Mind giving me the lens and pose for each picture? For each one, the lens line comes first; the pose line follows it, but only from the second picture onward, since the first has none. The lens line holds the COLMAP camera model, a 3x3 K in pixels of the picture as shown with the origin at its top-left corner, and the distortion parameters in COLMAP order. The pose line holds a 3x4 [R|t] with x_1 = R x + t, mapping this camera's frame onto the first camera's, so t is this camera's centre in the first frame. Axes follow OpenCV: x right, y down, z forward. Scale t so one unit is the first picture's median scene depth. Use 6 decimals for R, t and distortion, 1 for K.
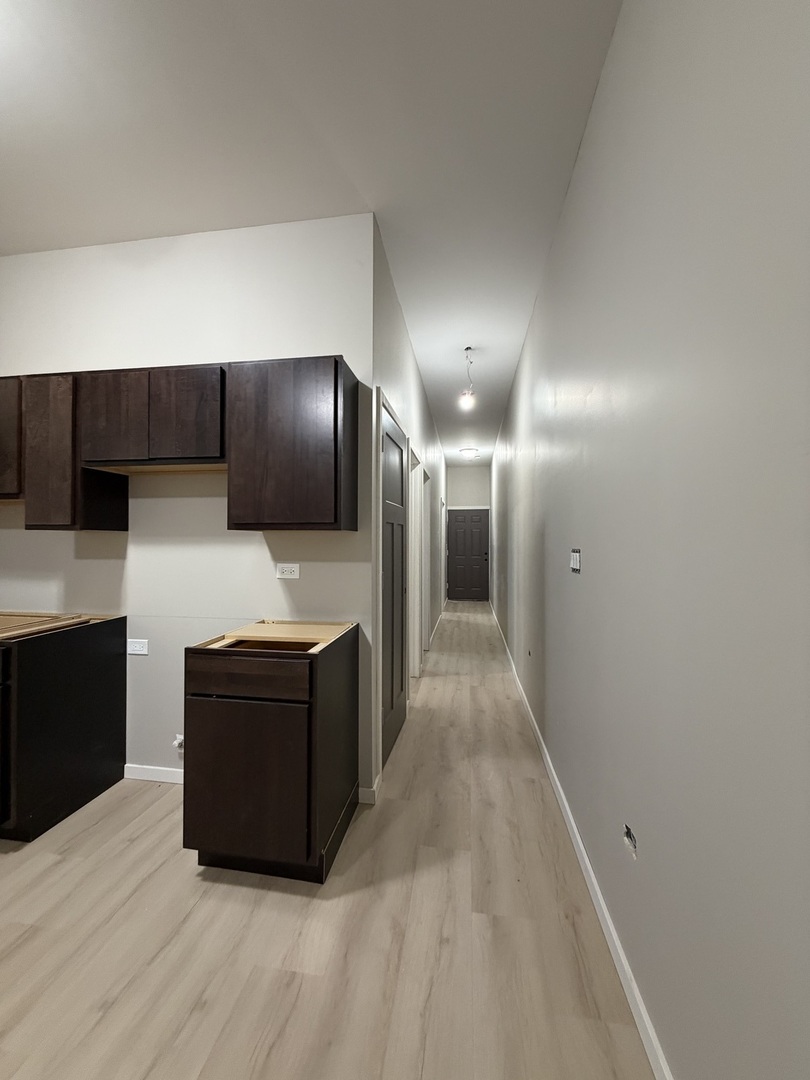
lens RADIAL K [[433.8, 0, 404.3], [0, 433.8, 539.6], [0, 0, 1]] dist [0.001001, -0.000702]
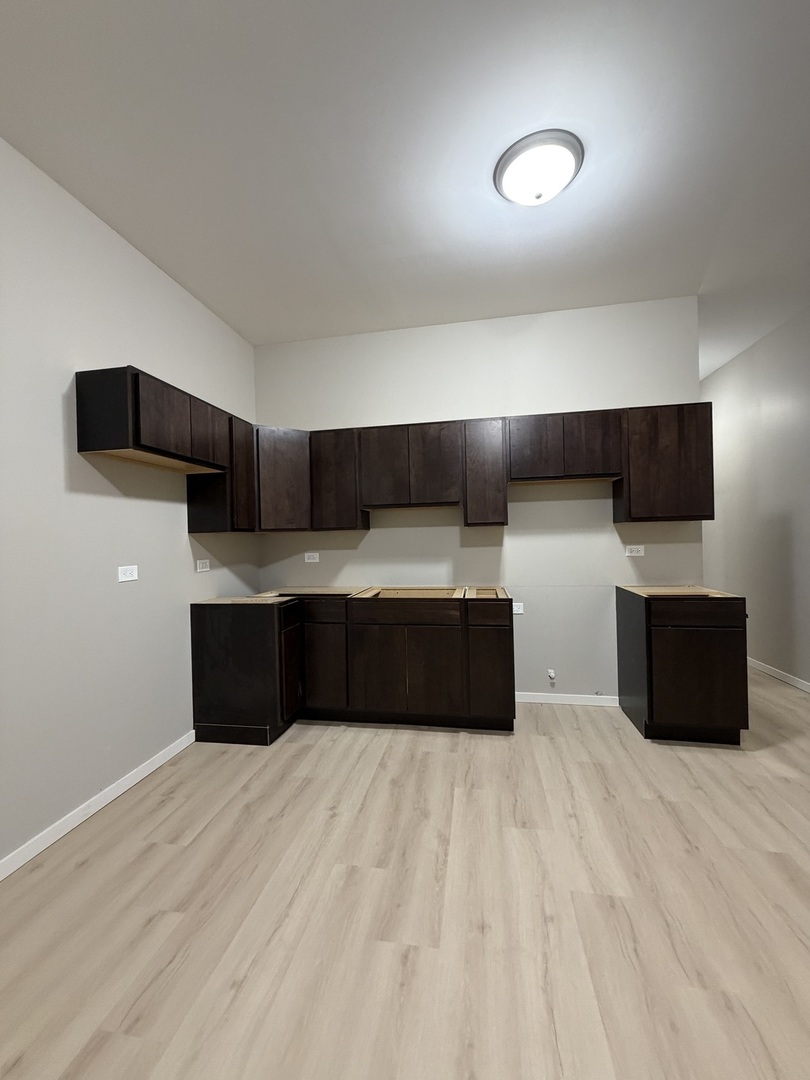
lens RADIAL K [[433.8, 0, 406.6], [0, 433.8, 539.8], [0, 0, 1]] dist [0.001001, -0.000702]
pose [[0.999289, -0.027972, -0.025292, -0.657433], [0.028198, 0.999565, 0.008620, 0.002307], [0.025040, -0.009327, 0.999643, -0.291442]]
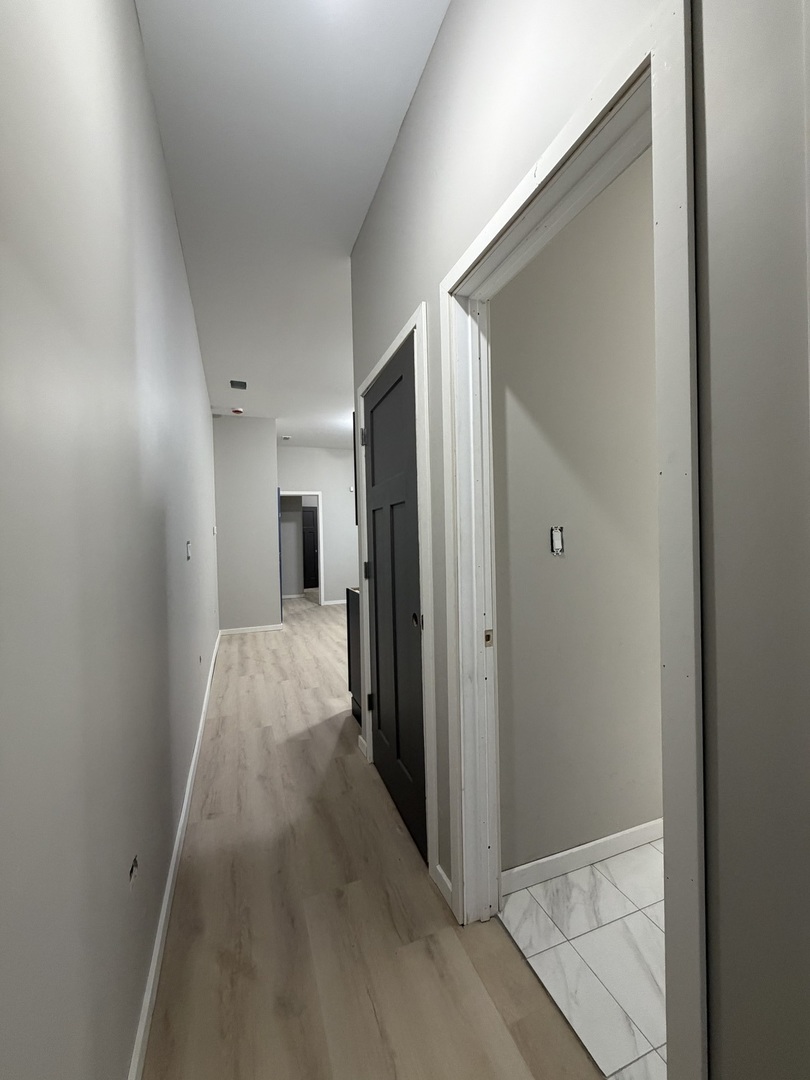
lens RADIAL K [[433.8, 0, 402.9], [0, 433.8, 538.5], [0, 0, 1]] dist [0.001001, -0.000702]
pose [[-0.873825, 0.023645, -0.485666, 0.259502], [0.023041, 0.999708, 0.007215, 0.010917], [0.485695, -0.004886, -0.874115, 1.372164]]
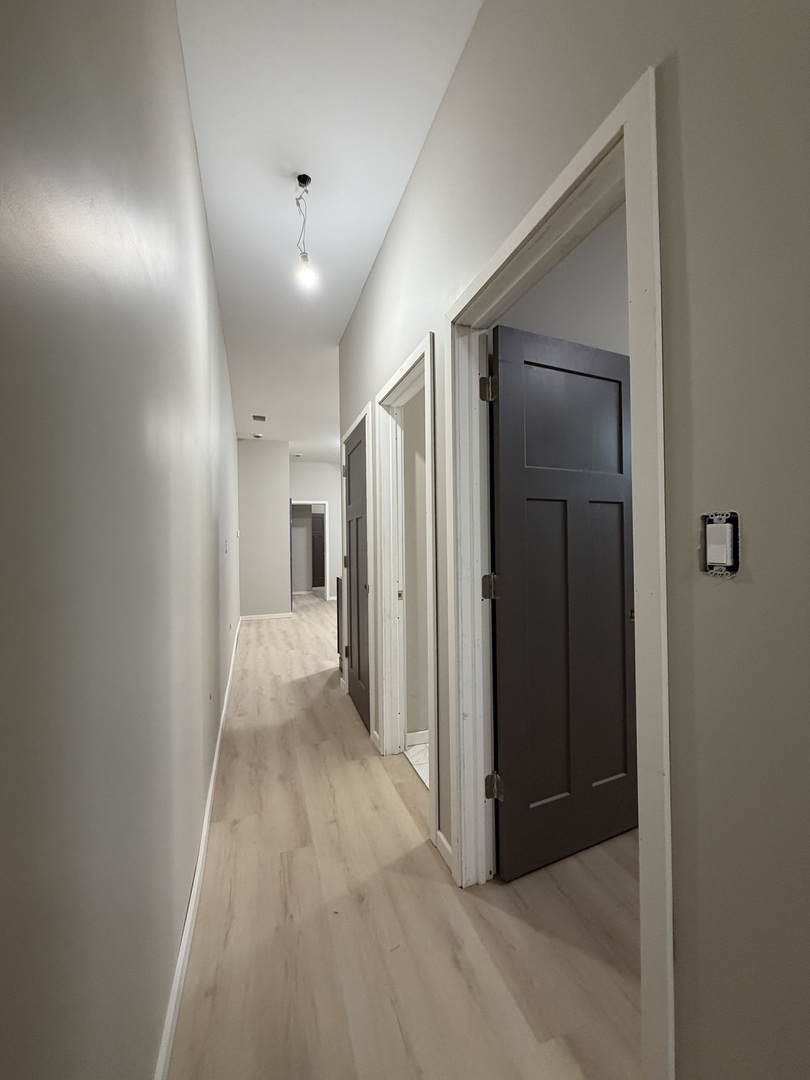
lens RADIAL K [[433.8, 0, 402.0], [0, 433.8, 541.6], [0, 0, 1]] dist [0.001001, -0.000702]
pose [[-0.889483, 0.009787, -0.456864, 0.324437], [0.010725, 0.999942, 0.000539, 0.019772], [0.456843, -0.004420, -0.889536, 1.719054]]
